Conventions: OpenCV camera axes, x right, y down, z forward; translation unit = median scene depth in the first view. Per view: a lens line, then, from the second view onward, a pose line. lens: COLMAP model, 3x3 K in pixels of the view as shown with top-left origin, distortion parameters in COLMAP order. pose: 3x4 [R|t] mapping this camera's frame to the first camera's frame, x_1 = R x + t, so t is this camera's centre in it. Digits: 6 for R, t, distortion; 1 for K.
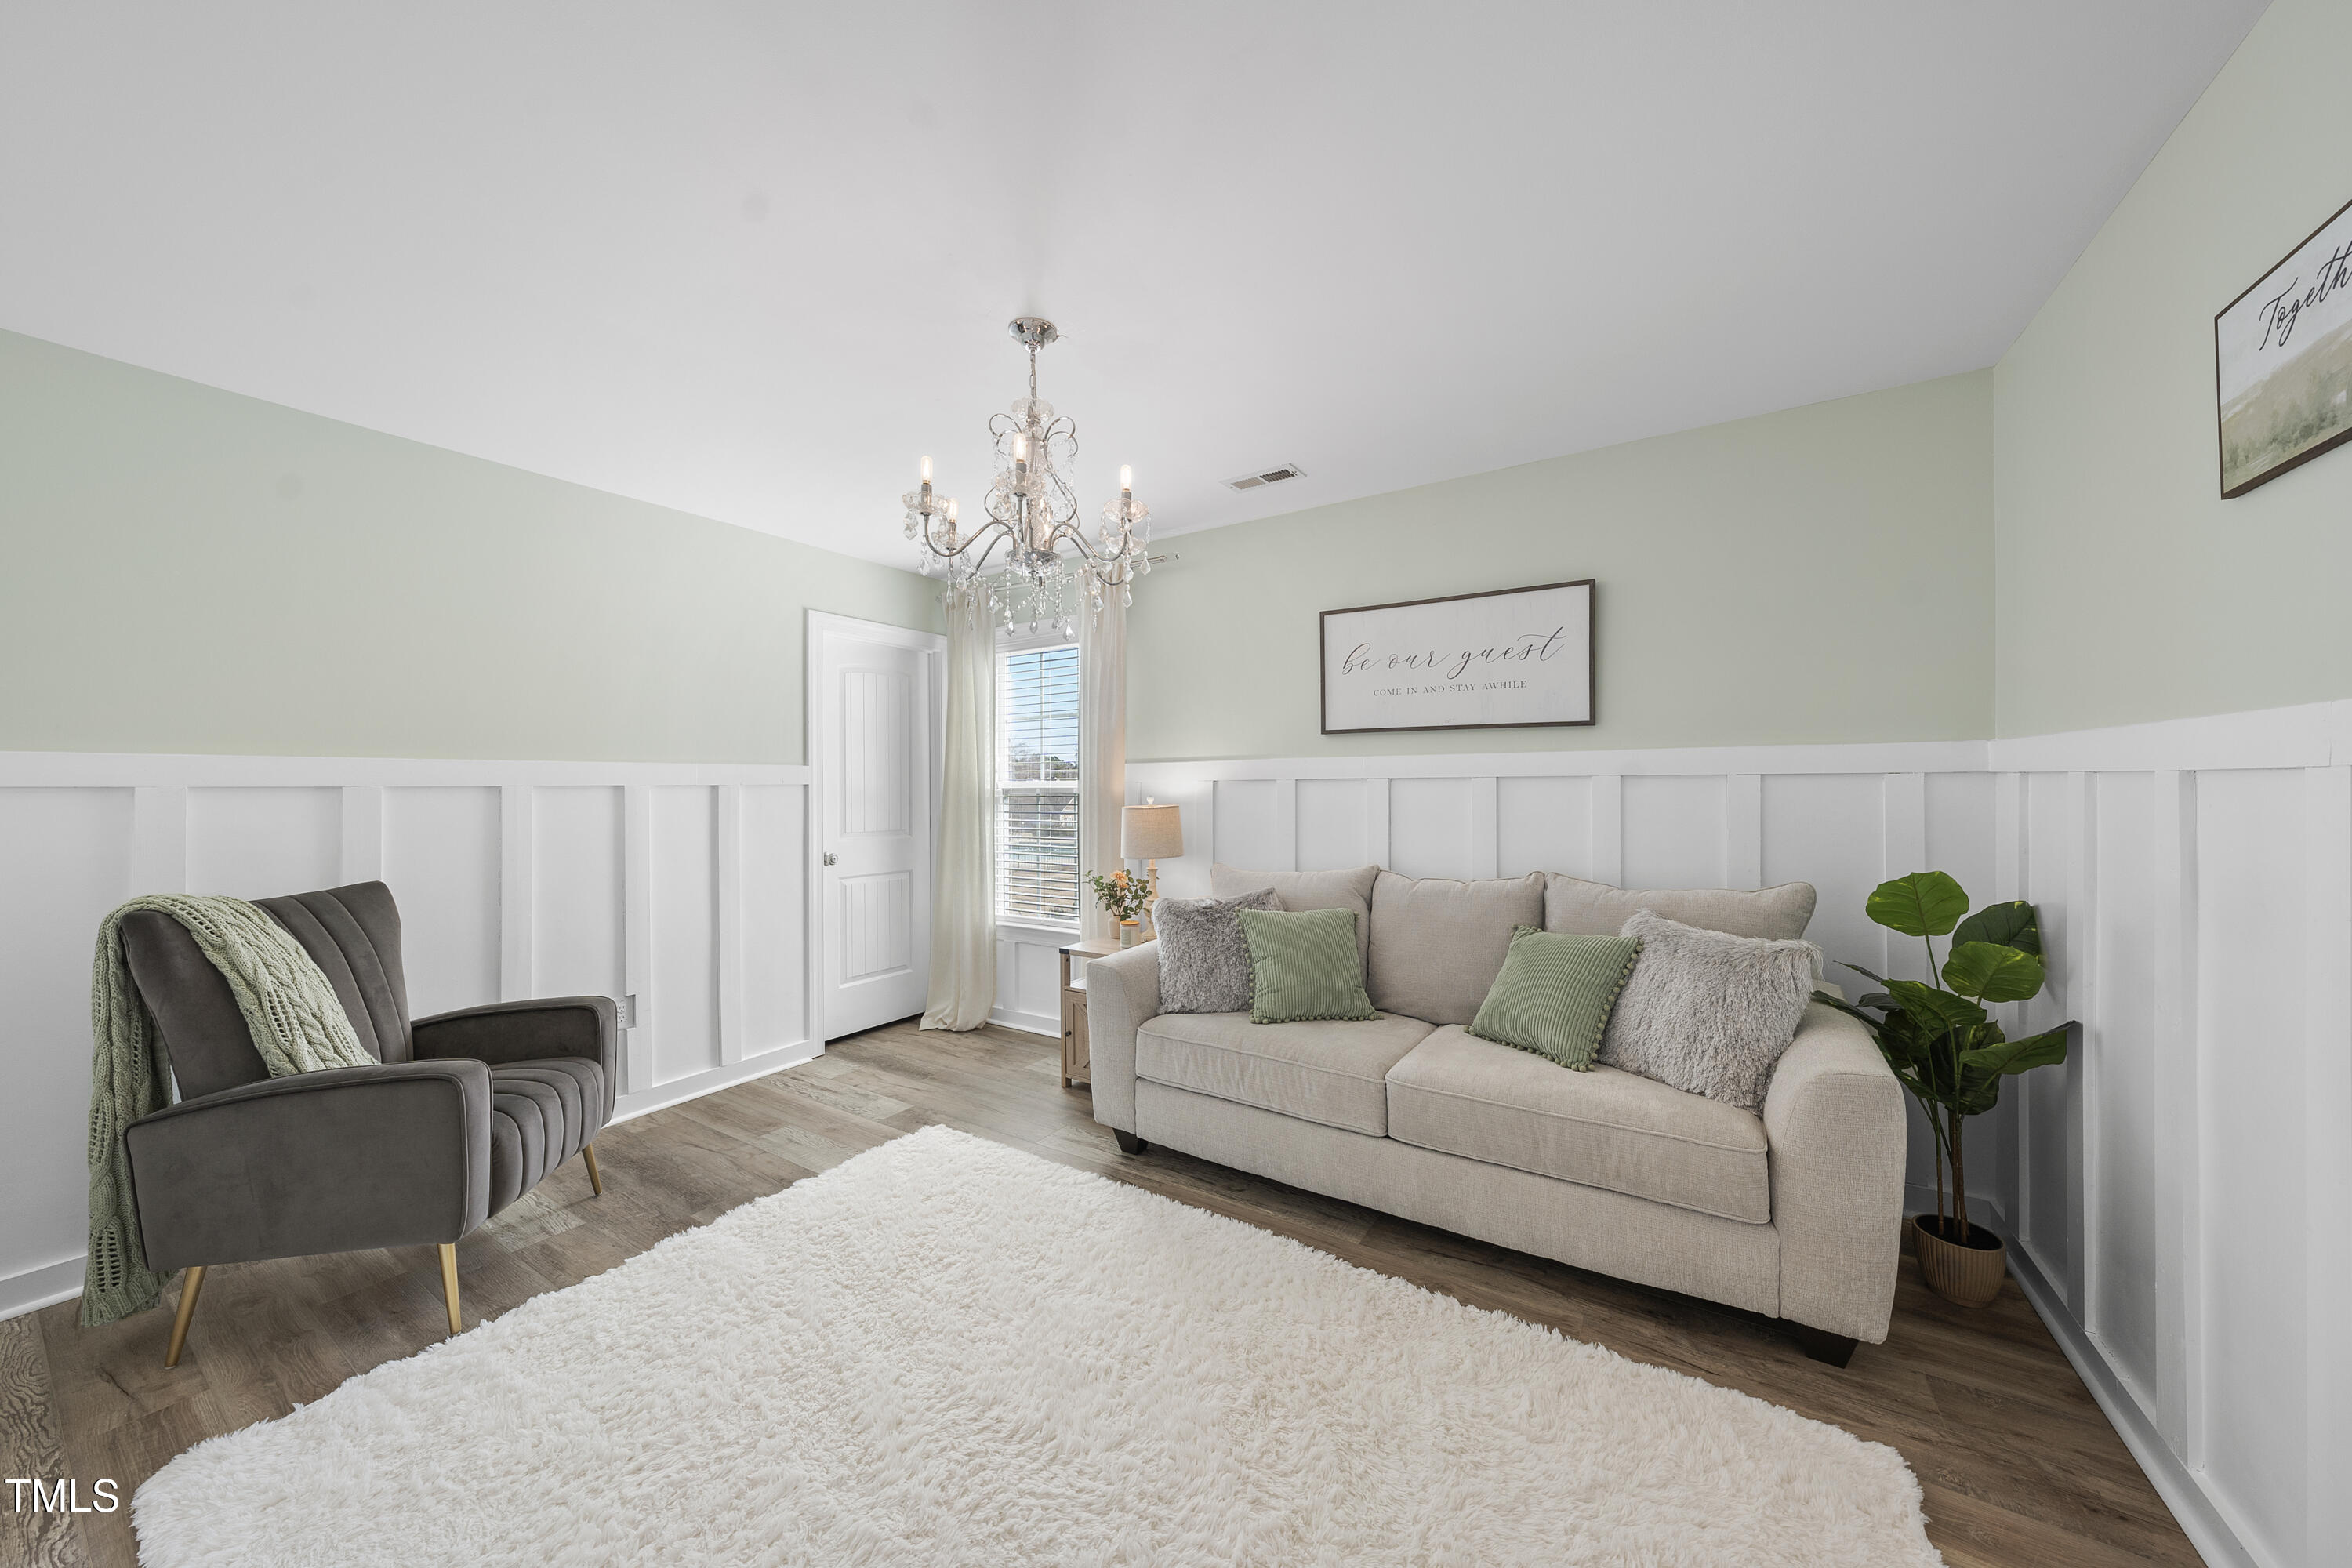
lens RADIAL K [[798.5, 0, 1185.6], [0, 798.5, 785.6], [0, 0, 1]] dist [-0.002497, 0.000212]
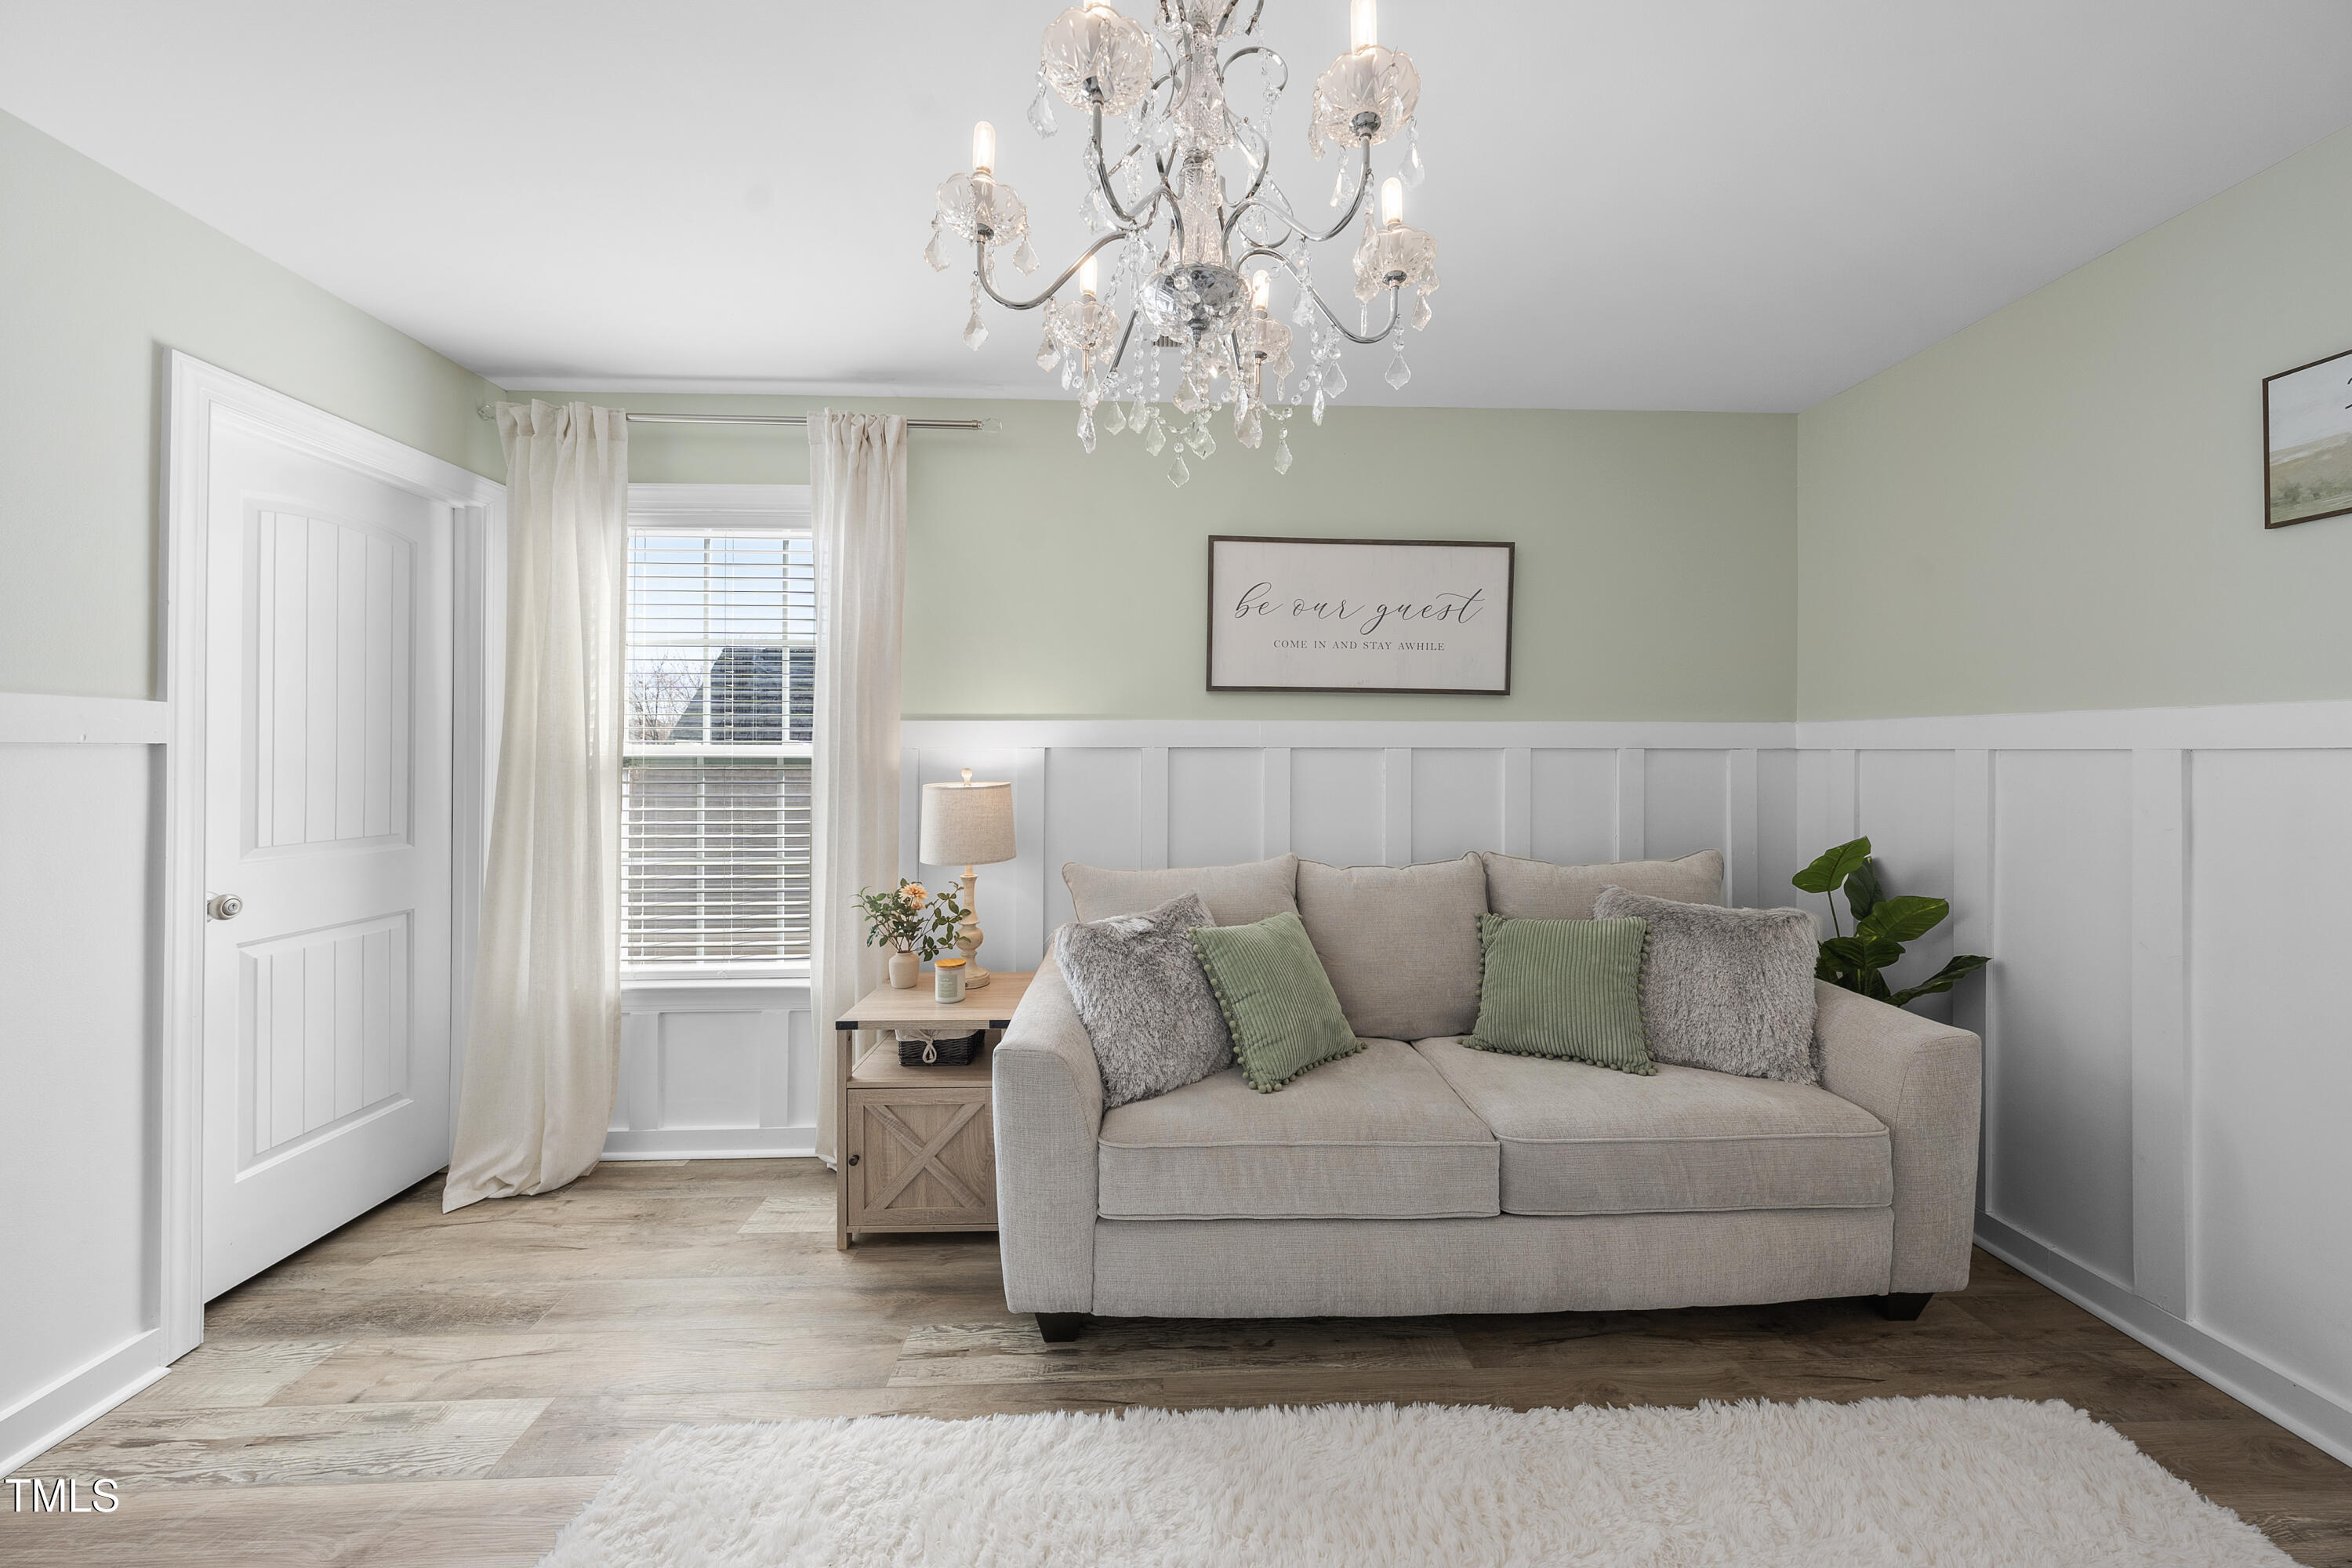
lens RADIAL K [[798.5, 0, 1185.2], [0, 798.5, 751.0], [0, 0, 1]] dist [-0.002497, 0.000212]
pose [[0.822287, 0.011144, 0.568964, -0.303884], [-0.007547, 0.999934, -0.008678, 0.002518], [-0.569023, 0.002842, 0.822316, 0.372787]]
